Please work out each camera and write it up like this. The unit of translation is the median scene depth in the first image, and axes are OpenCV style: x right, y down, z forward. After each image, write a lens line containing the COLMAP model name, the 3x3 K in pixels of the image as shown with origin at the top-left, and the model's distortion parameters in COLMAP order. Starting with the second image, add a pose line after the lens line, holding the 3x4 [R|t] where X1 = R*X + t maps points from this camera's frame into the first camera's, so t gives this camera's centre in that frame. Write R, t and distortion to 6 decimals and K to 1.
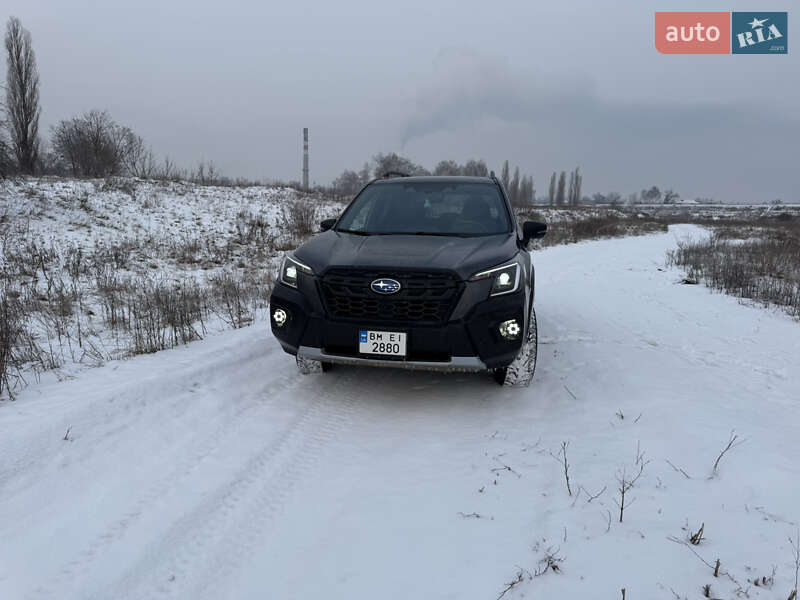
lens RADIAL K [[579.1, 0, 395.5], [0, 579.1, 297.0], [0, 0, 1]] dist [0.103912, -0.105419]
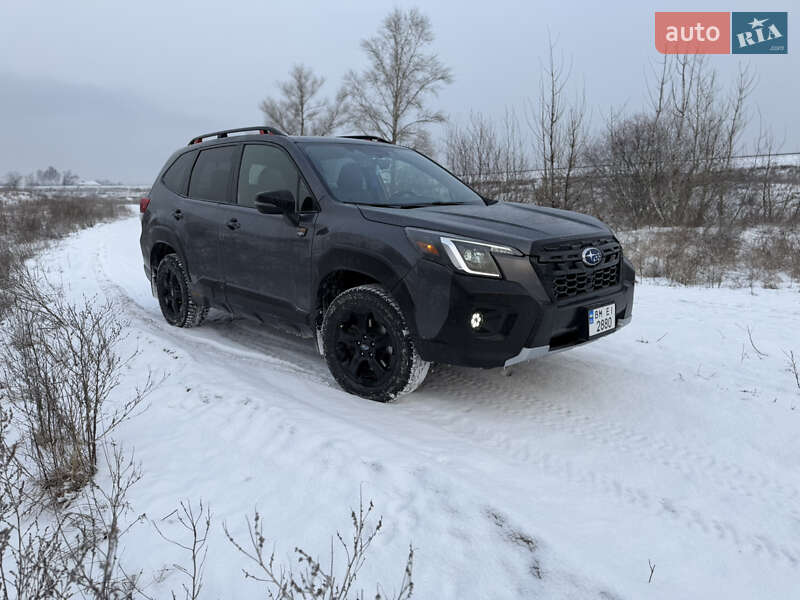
lens RADIAL K [[571.9, 0, 399.5], [0, 571.9, 301.9], [0, 0, 1]] dist [0.127476, -0.189609]
pose [[0.565188, -0.171913, 0.806851, -0.816931], [0.139473, 0.983879, 0.111933, -0.081356], [-0.813086, 0.049271, 0.580054, 0.653559]]
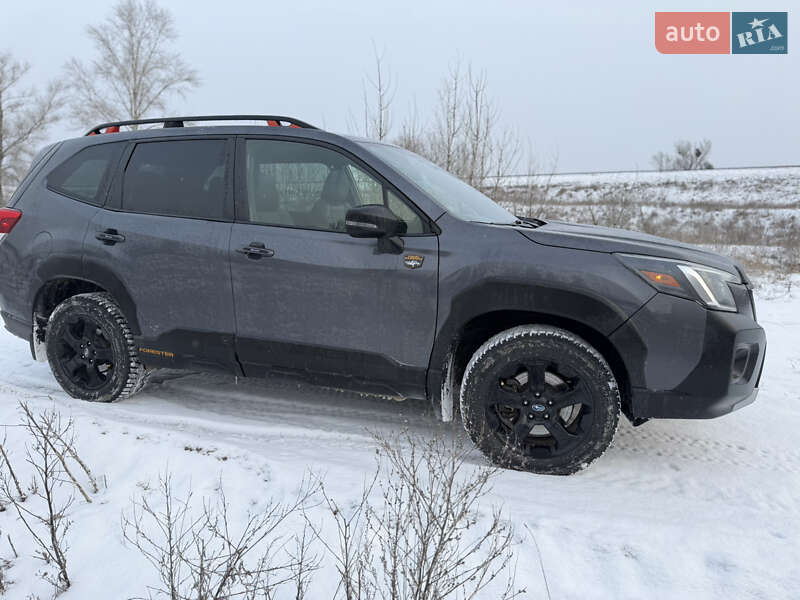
lens RADIAL K [[571.2, 0, 400.6], [0, 571.2, 309.5], [0, 0, 1]] dist [0.046250, -0.041058]
pose [[0.143733, -0.191562, 0.970899, -0.814733], [0.142492, 0.974869, 0.171251, -0.172792], [-0.979304, 0.113731, 0.167417, 1.218019]]
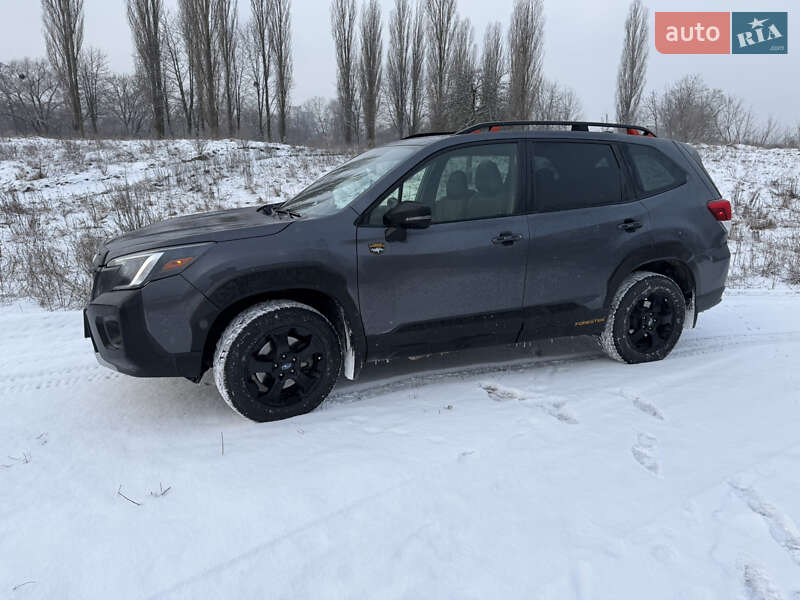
lens RADIAL K [[594.5, 0, 400.0], [0, 594.5, 300.0], [0, 0, 1]] dist [-0.003767, -0.000604]
pose [[0.545295, 0.162716, -0.822300, 1.009645], [-0.115798, 0.986196, 0.118359, -0.122850], [0.830208, 0.030680, 0.556610, 0.755457]]
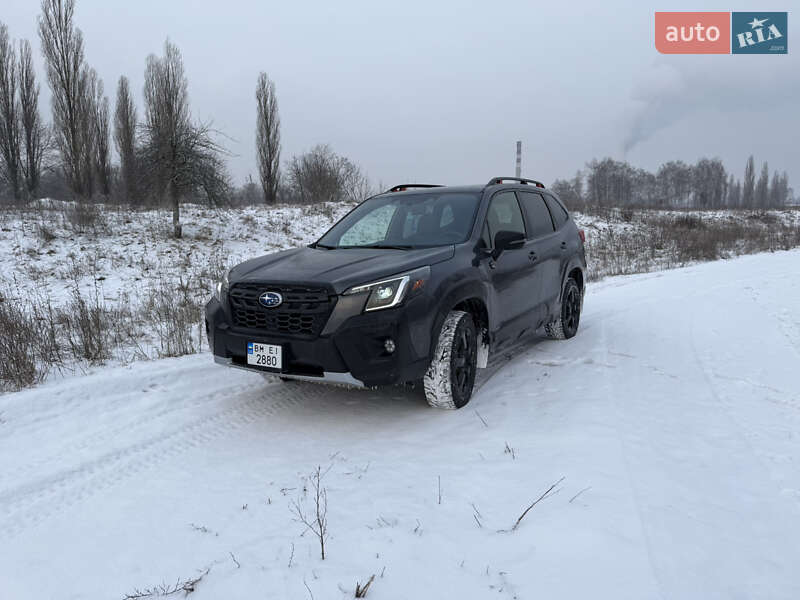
lens RADIAL K [[581.6, 0, 401.9], [0, 581.6, 300.3], [0, 0, 1]] dist [0.073335, -0.080337]
pose [[0.932698, 0.008775, -0.360553, 0.512642], [-0.015022, 0.999782, -0.014527, -0.005406], [0.360346, 0.018966, 0.932626, 0.109722]]
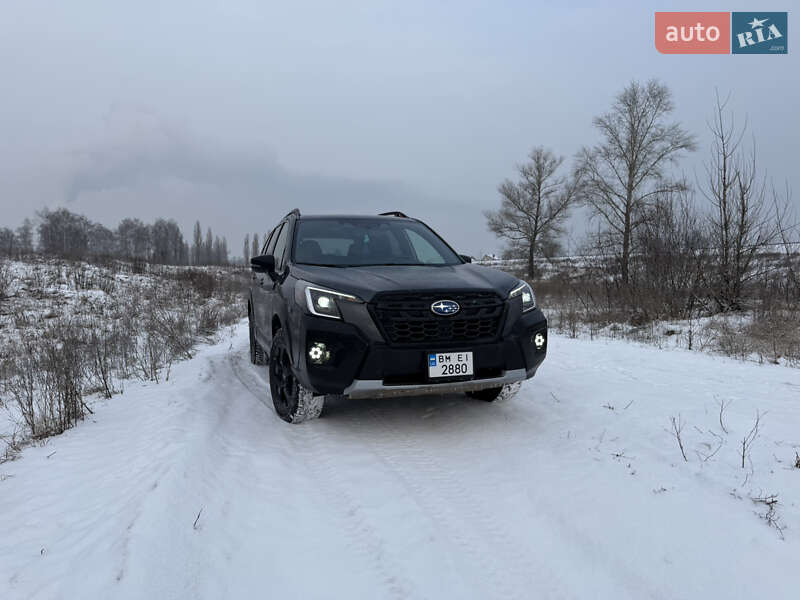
lens RADIAL K [[580.9, 0, 400.0], [0, 580.9, 303.4], [0, 0, 1]] dist [0.081439, -0.093785]
pose [[0.858125, -0.049731, 0.511027, -0.535111], [0.097581, 0.992954, -0.067229, 0.030207], [-0.504083, 0.107558, 0.856932, 0.159934]]
